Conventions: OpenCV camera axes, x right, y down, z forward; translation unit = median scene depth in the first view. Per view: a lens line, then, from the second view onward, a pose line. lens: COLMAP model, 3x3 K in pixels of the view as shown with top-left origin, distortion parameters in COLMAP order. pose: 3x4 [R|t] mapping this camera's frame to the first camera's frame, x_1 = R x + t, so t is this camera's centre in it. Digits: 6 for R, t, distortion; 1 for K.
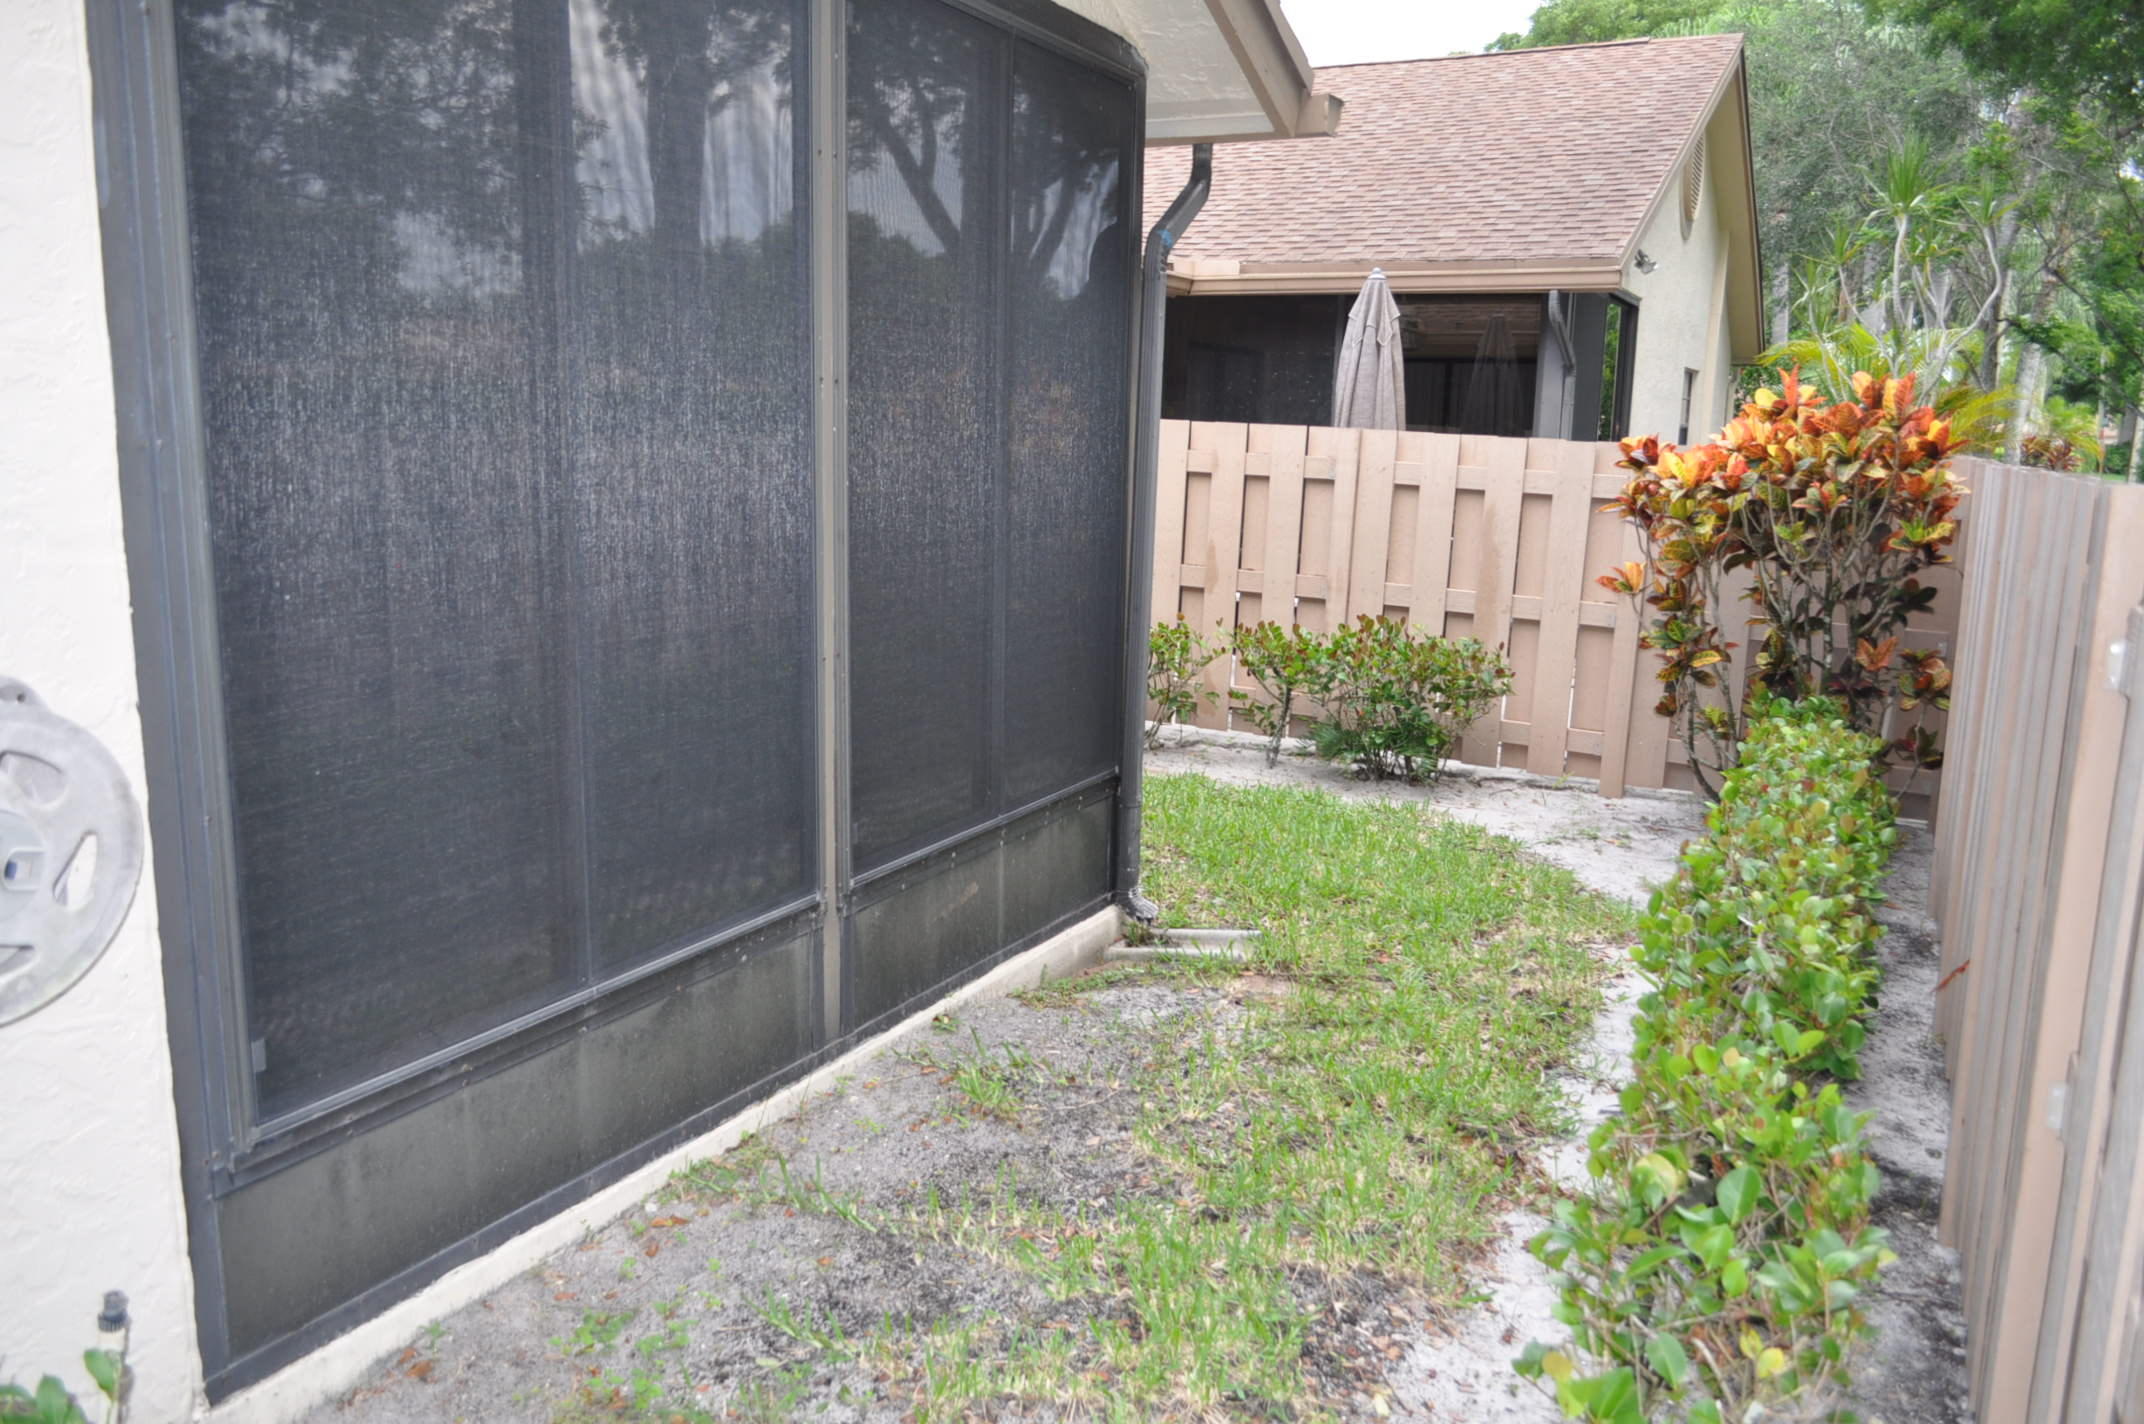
lens RADIAL K [[1649.7, 0, 1072.0], [0, 1649.7, 712.0], [0, 0, 1]] dist [-0.005177, -0.002271]
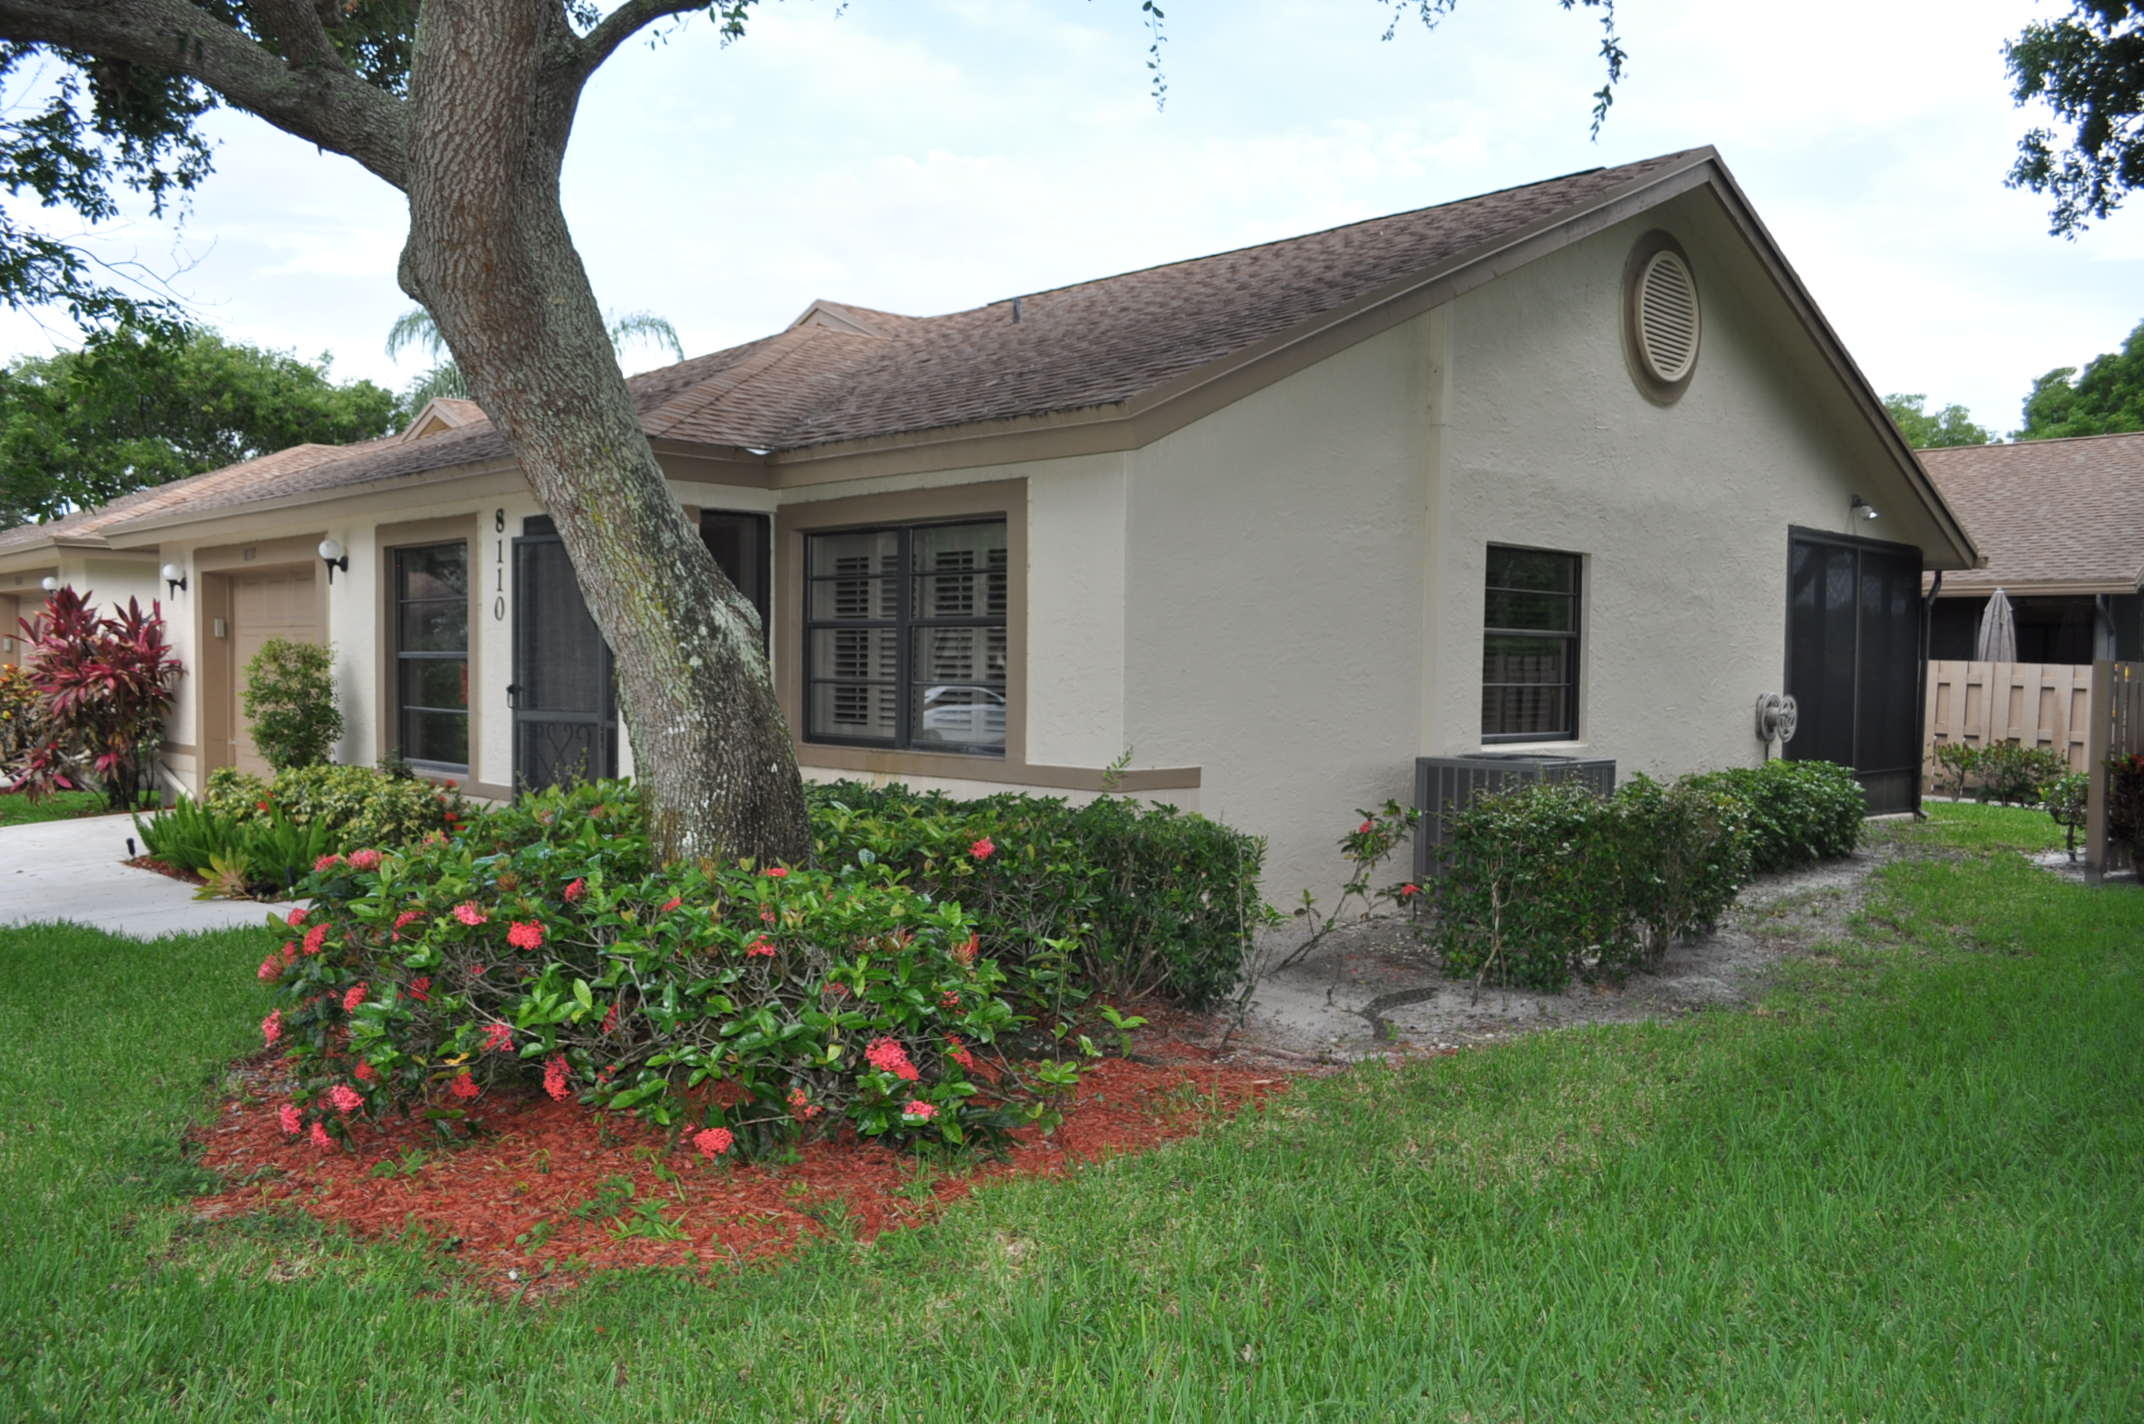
lens RADIAL K [[1649.7, 0, 1072.0], [0, 1649.7, 712.0], [0, 0, 1]] dist [-0.005177, -0.002271]
pose [[0.946420, 0.000321, -0.322939, -0.300906], [-0.049698, 0.988232, -0.144663, 0.293787], [0.319092, 0.152961, 0.935298, -1.551376]]
